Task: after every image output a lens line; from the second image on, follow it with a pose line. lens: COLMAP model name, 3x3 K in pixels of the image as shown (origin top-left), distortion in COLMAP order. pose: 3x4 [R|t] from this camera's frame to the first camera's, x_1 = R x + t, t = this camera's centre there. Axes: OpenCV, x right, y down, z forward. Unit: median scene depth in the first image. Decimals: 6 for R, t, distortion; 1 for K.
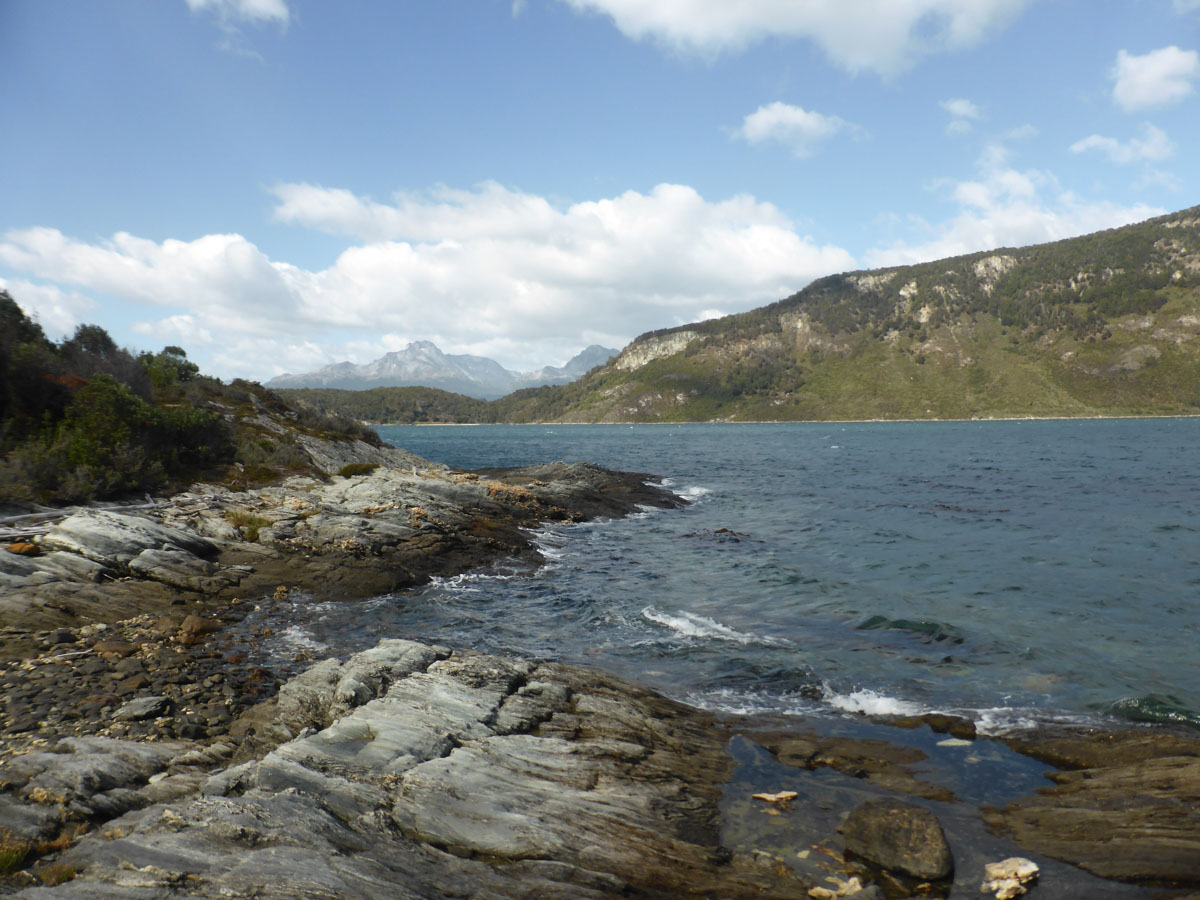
lens RADIAL K [[880.1, 0, 593.5], [0, 880.1, 411.1], [0, 0, 1]] dist [-0.109261, 0.094817]
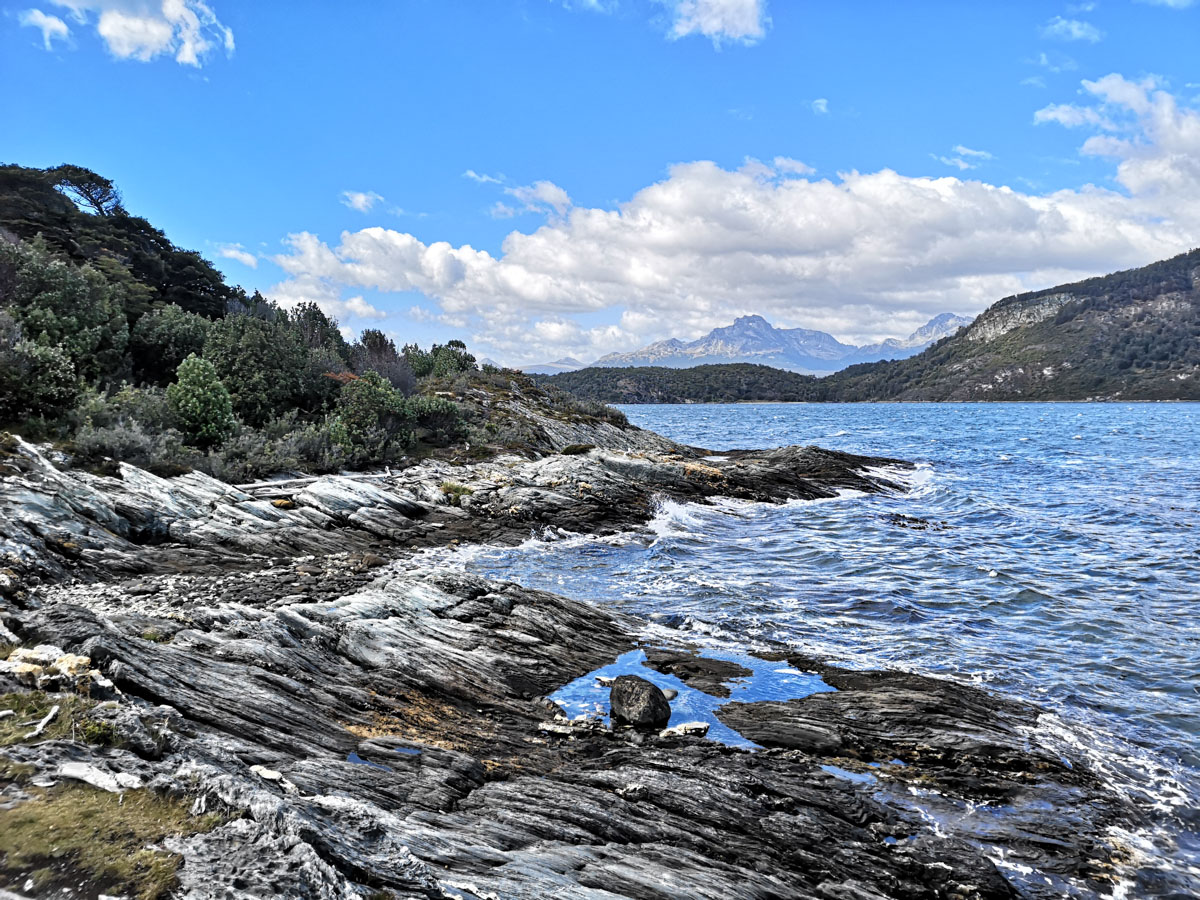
lens RADIAL K [[911.5, 0, 597.3], [0, 911.5, 419.5], [0, 0, 1]] dist [0.066841, -0.063062]
pose [[0.935112, 0.008923, -0.354239, 0.239104], [0.003194, 0.999430, 0.033606, -0.017440], [0.354337, -0.032557, 0.934551, -0.151067]]
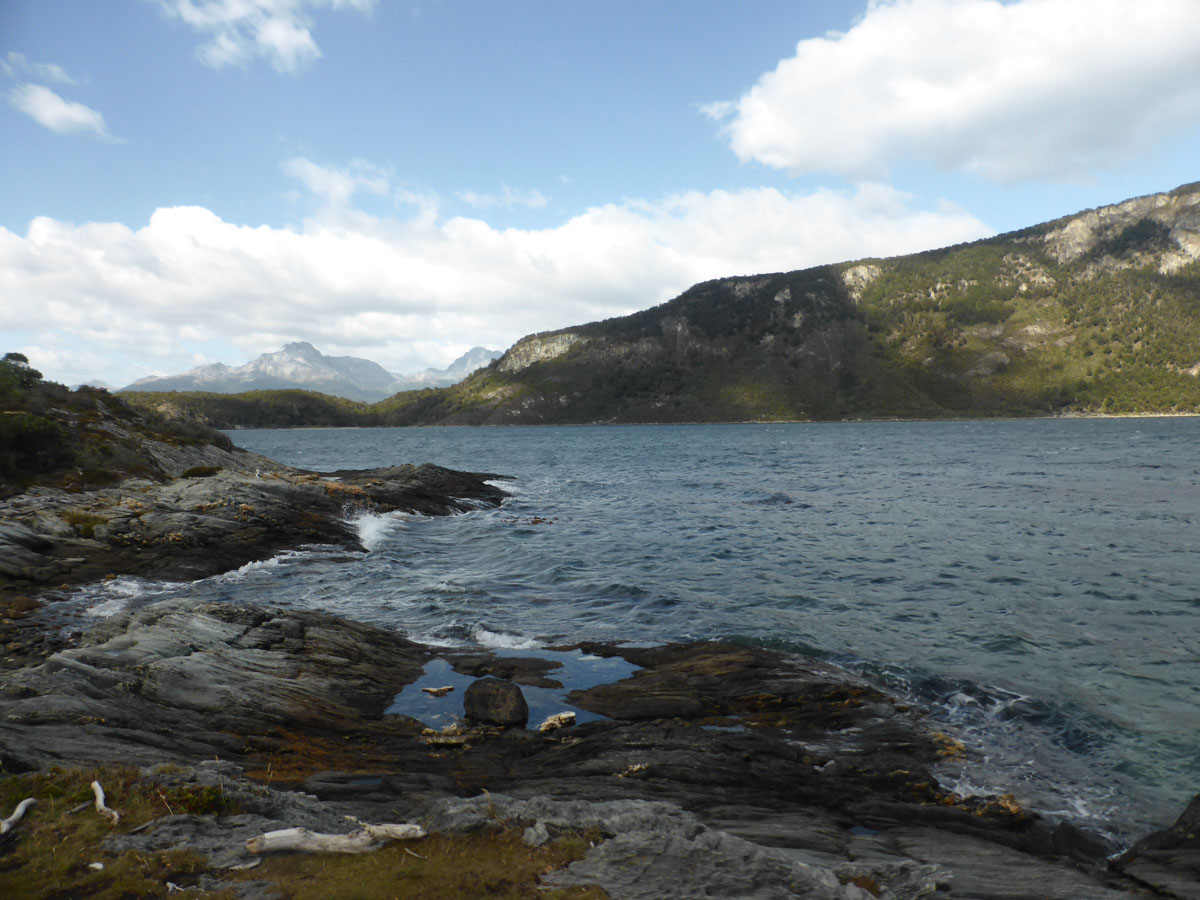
lens RADIAL K [[876.6, 0, 612.6], [0, 876.6, 450.0], [0, 0, 1]] dist [-0.103658, 0.081855]
pose [[0.988407, -0.008412, 0.151597, 0.090502], [0.002051, 0.999113, 0.042067, -0.004318], [-0.151817, -0.041268, 0.987547, -0.148105]]
